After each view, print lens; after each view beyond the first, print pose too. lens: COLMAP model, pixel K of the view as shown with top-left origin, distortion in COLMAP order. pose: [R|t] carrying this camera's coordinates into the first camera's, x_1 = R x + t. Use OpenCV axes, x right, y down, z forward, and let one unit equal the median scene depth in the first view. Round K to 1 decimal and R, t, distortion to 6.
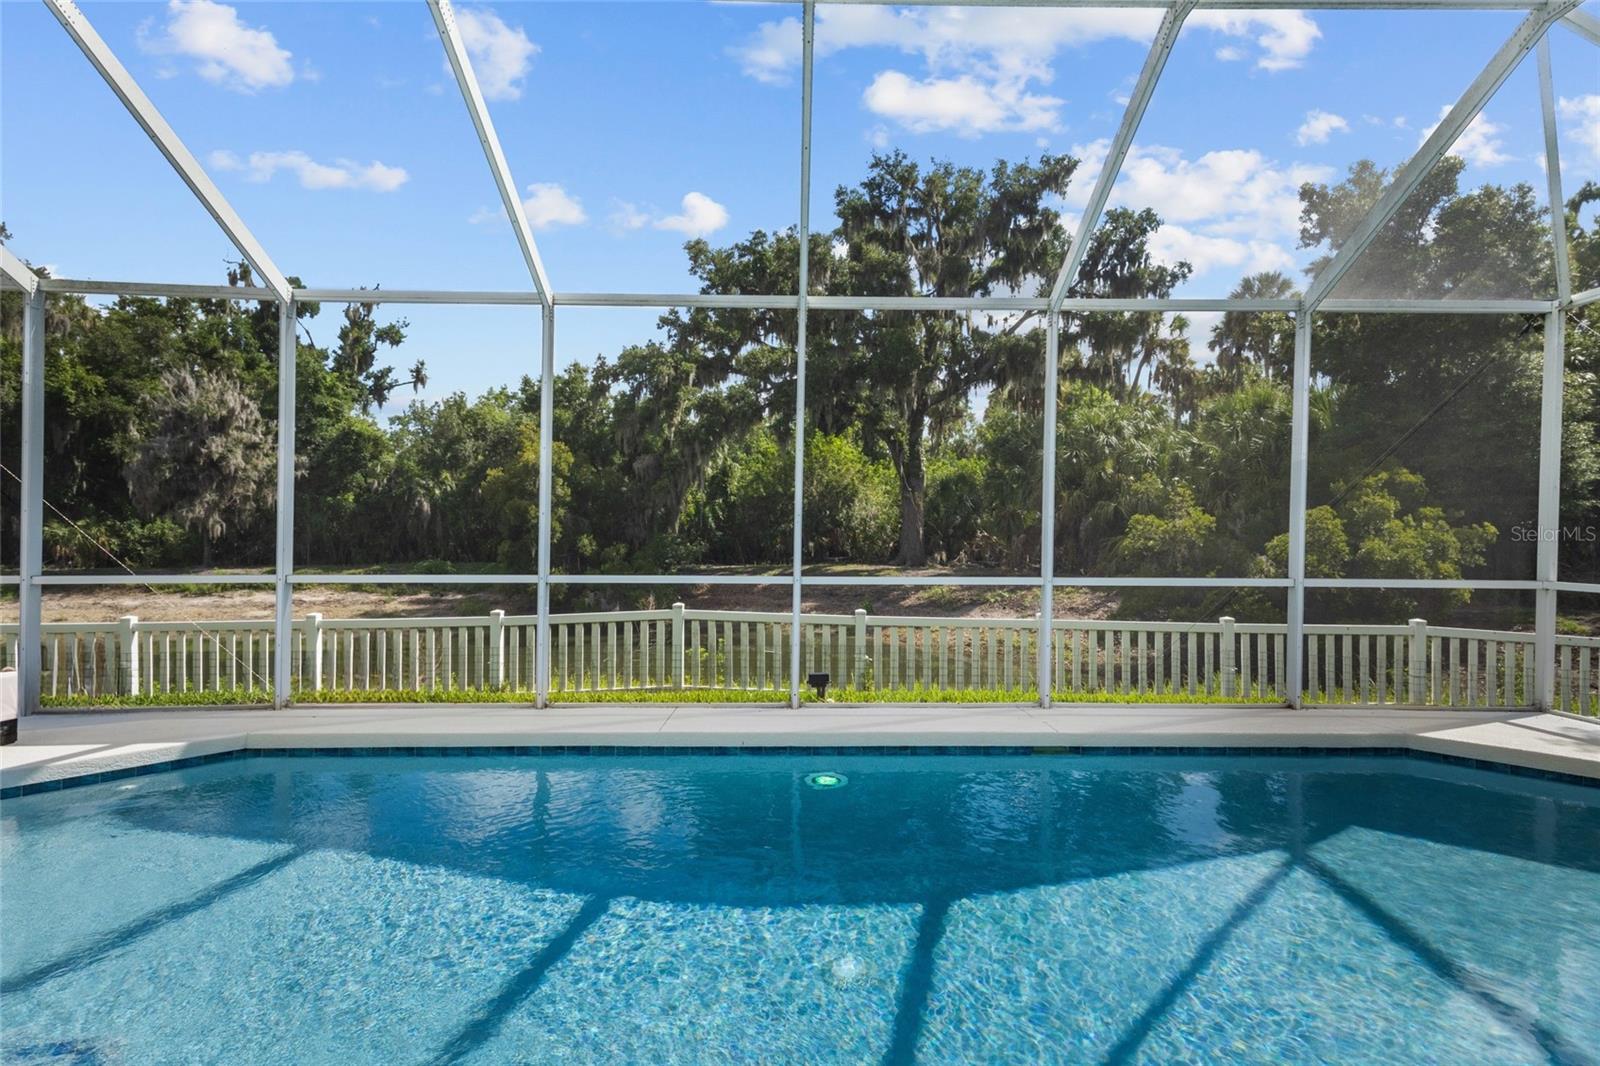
lens RADIAL K [[804.0, 0, 804.2], [0, 804.0, 531.2], [0, 0, 1]] dist [0.005406, 0.000488]
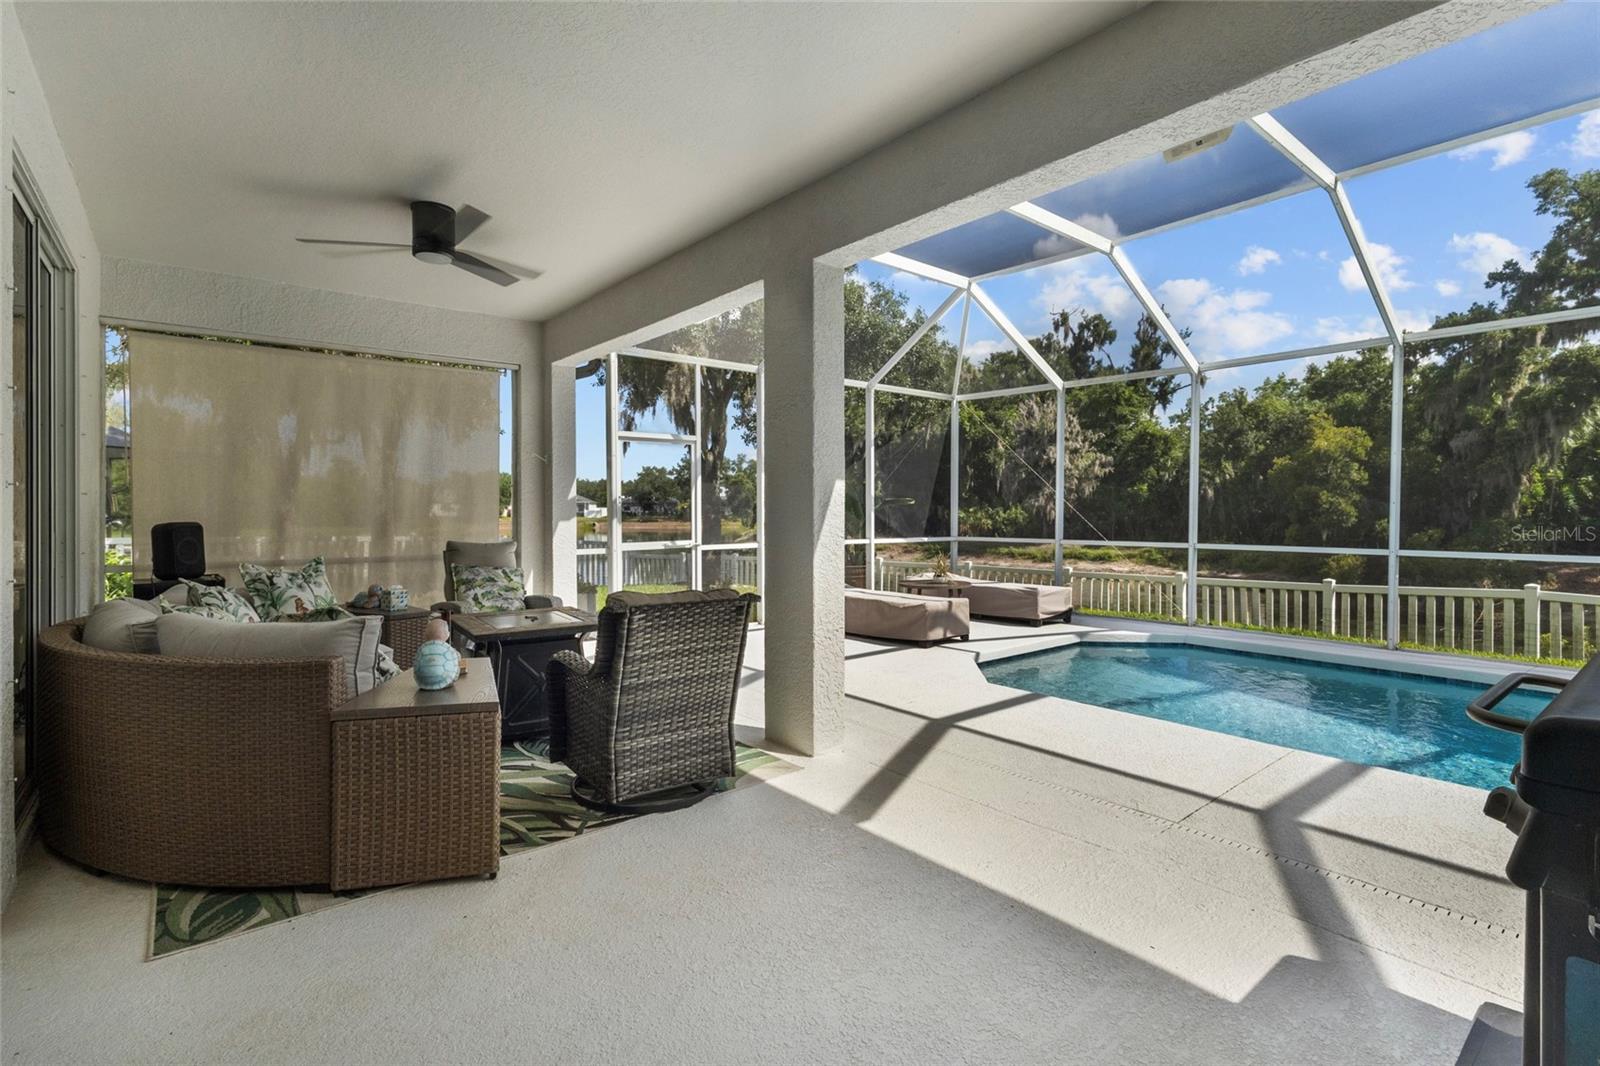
lens RADIAL K [[743.1, 0, 798.2], [0, 743.1, 511.9], [0, 0, 1]] dist [0.004140, 0.000600]
pose [[0.607775, -0.002684, -0.794104, 0.009985], [-0.001028, 0.999991, -0.004166, -0.000125], [0.794108, 0.003348, 0.607767, -0.100540]]
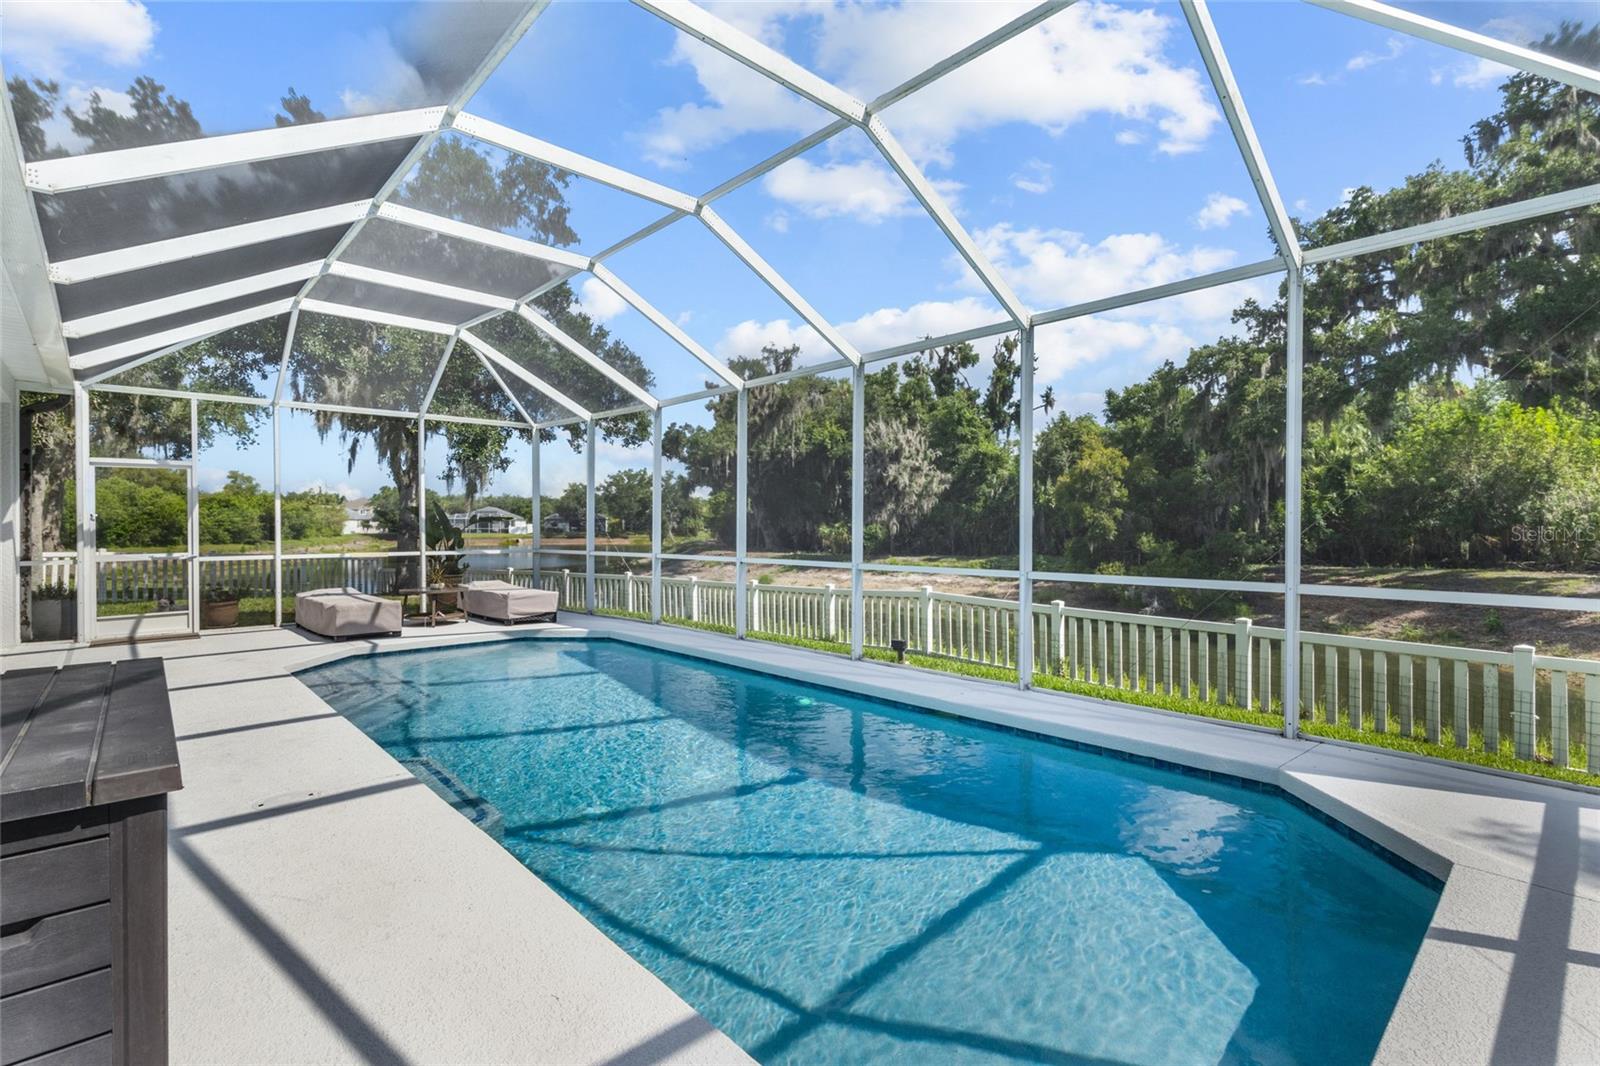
lens RADIAL K [[742.2, 0, 805.7], [0, 742.2, 527.6], [0, 0, 1]] dist [-0.001378, -0.000335]
pose [[0.657774, -0.005026, -0.753198, 0.151425], [0.002492, 0.999987, -0.004497, 0.000779], [0.753211, 0.001081, 0.657778, 0.010528]]
